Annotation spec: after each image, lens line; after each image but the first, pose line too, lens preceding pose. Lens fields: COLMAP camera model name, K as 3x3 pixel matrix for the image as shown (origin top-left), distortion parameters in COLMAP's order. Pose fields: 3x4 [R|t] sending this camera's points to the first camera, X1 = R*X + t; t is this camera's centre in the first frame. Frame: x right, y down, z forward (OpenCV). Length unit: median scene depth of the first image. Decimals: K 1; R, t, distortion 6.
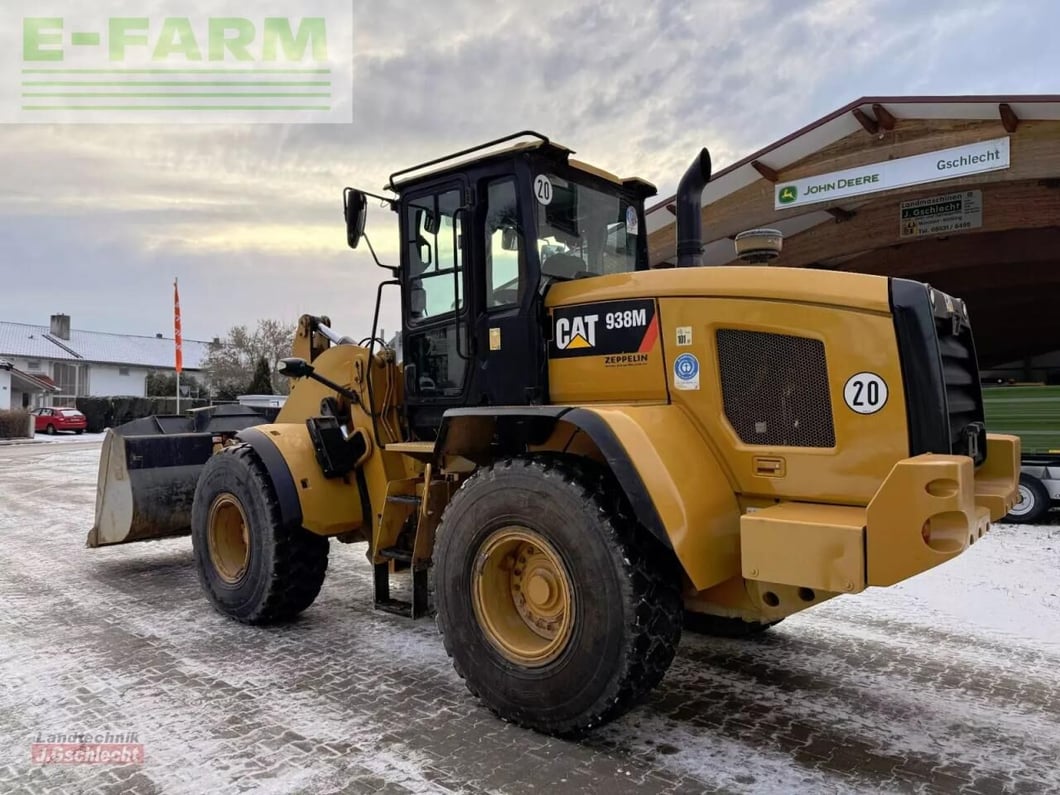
lens RADIAL K [[745.8, 0, 527.4], [0, 745.8, 389.2], [0, 0, 1]] dist [0.024743, -0.022329]
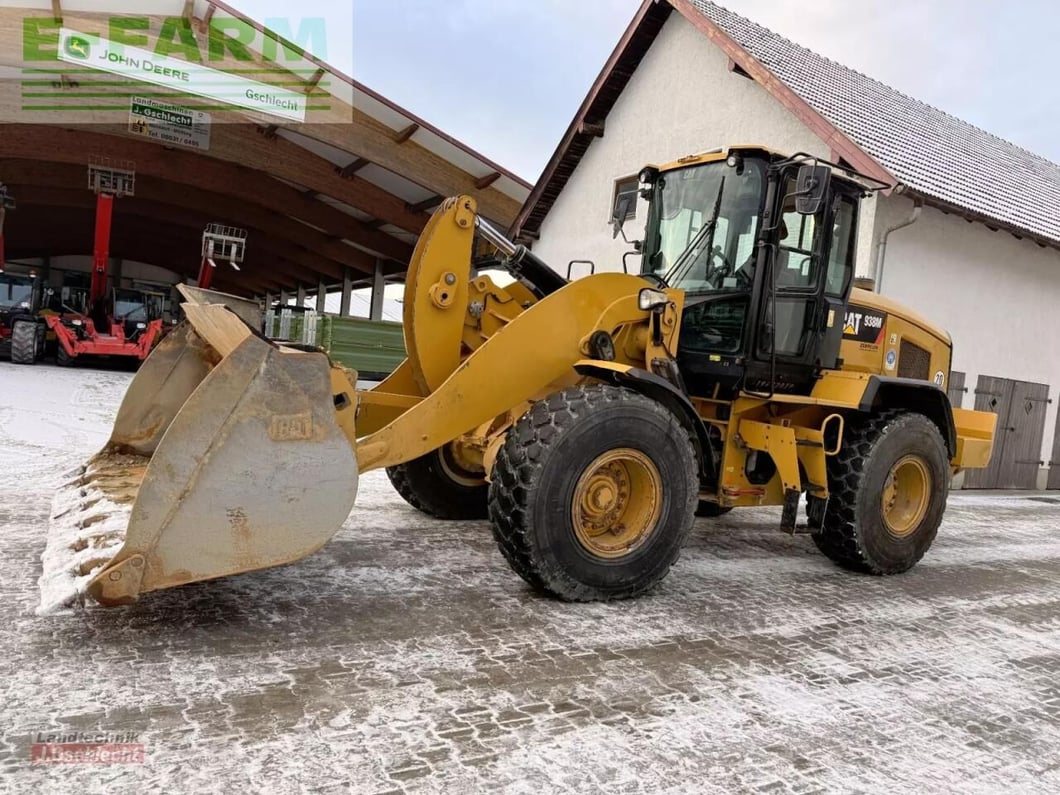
lens RADIAL K [[737.4, 0, 526.1], [0, 737.4, 415.6], [0, 0, 1]] dist [0.035925, -0.040458]
pose [[0.299007, -0.035477, 0.953591, -1.580180], [-0.131040, 0.988315, 0.077857, 0.076845], [-0.945211, -0.148238, 0.290864, 1.184846]]
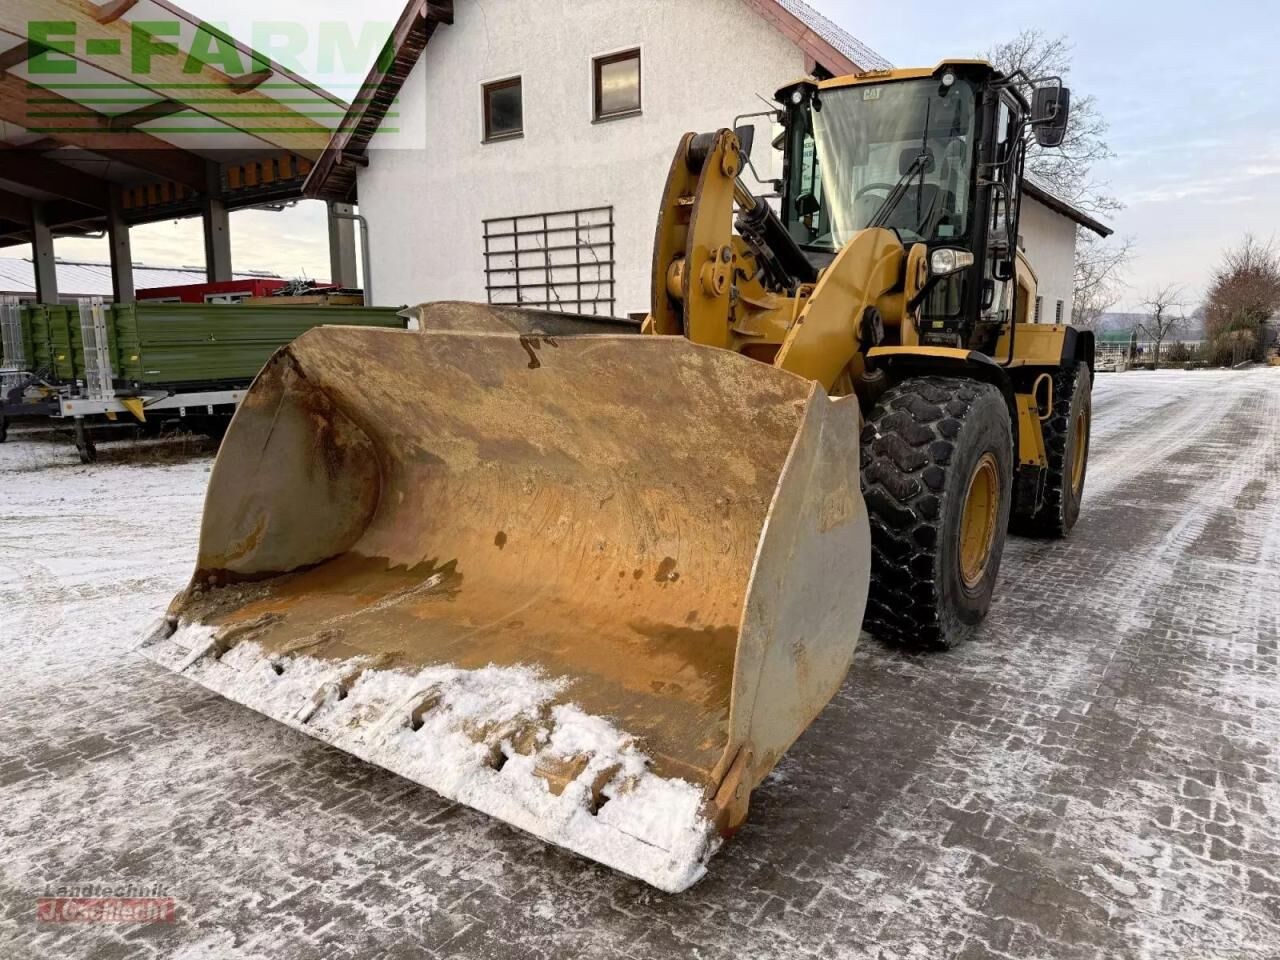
lens RADIAL K [[902.9, 0, 640.0], [0, 902.9, 480.0], [0, 0, 1]] dist [0.013432, -0.008998]
pose [[-0.124179, -0.159053, 0.979429, -1.525559], [-0.027002, 0.987245, 0.156899, 0.062516], [-0.991892, -0.006963, -0.126890, 1.881483]]
